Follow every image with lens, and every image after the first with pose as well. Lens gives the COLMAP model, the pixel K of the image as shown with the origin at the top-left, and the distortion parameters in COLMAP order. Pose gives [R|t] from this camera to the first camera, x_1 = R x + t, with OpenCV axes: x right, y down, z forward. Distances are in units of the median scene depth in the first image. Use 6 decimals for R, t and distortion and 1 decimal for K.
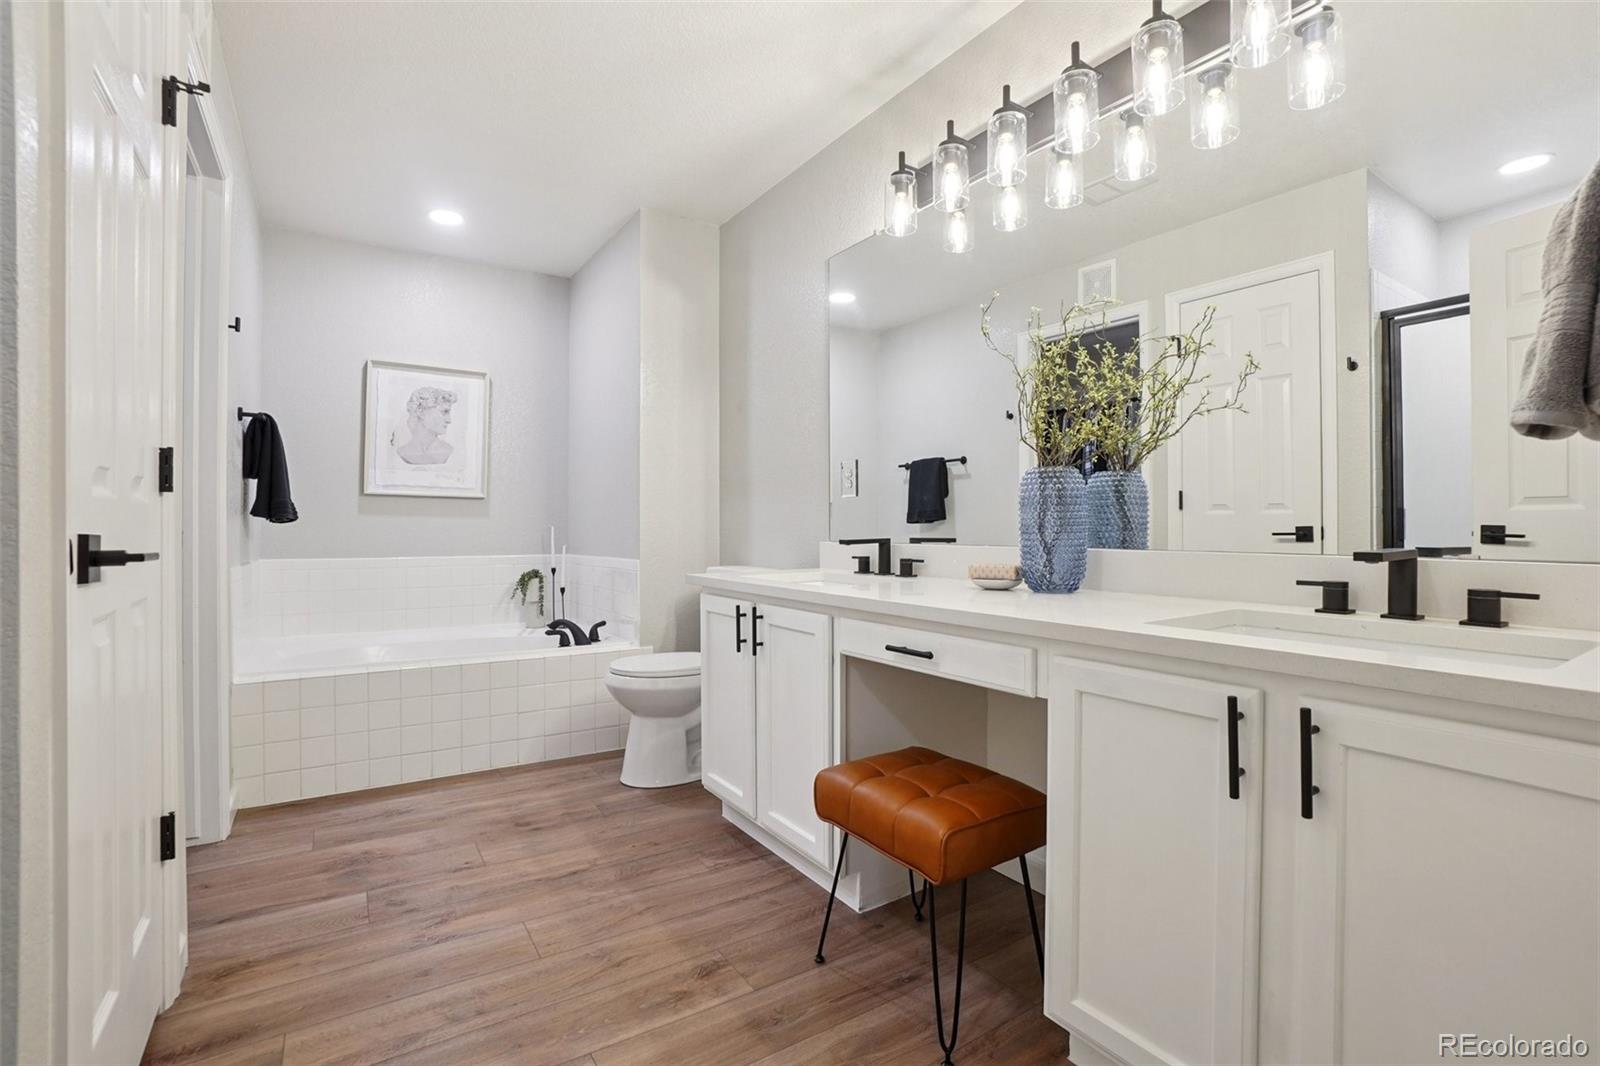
lens RADIAL K [[753.2, 0, 793.9], [0, 753.2, 522.2], [0, 0, 1]] dist [-0.025150, 0.003475]
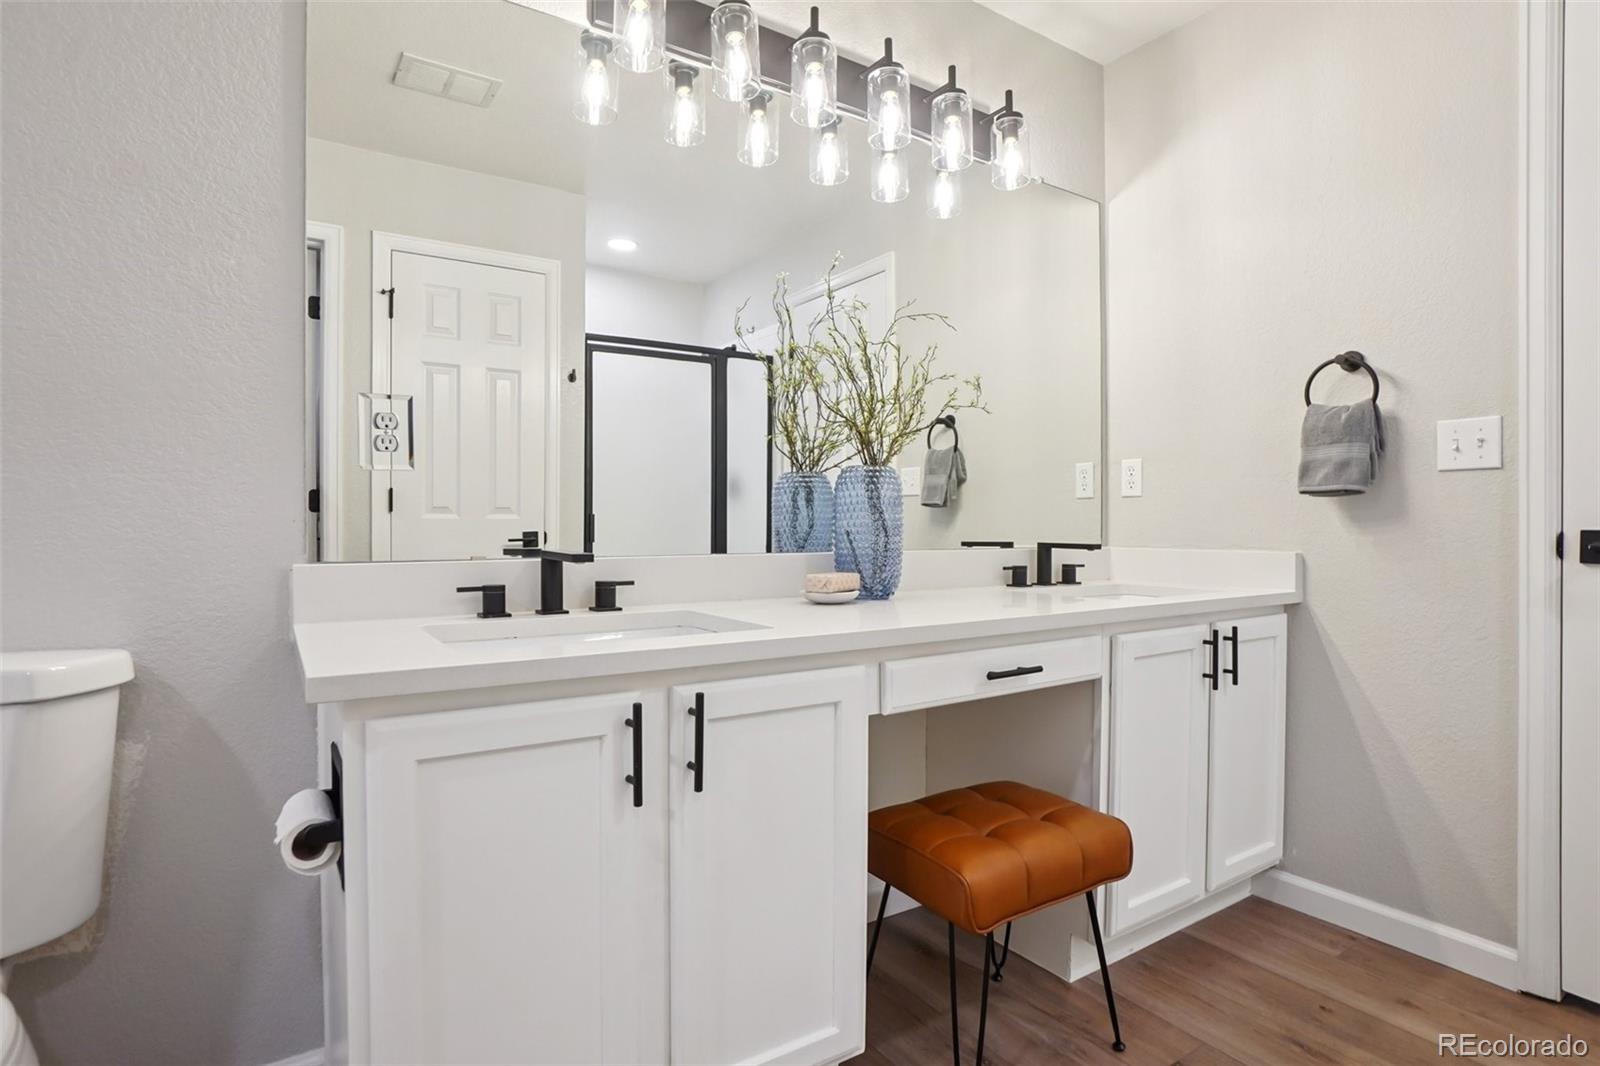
lens RADIAL K [[845.9, 0, 790.0], [0, 845.9, 537.6], [0, 0, 1]] dist [-0.040334, 0.018862]
pose [[0.014319, -0.012439, 0.999820, -0.721196], [0.002798, 0.999919, 0.012400, 0.002373], [-0.999894, 0.002620, 0.014352, 1.086396]]
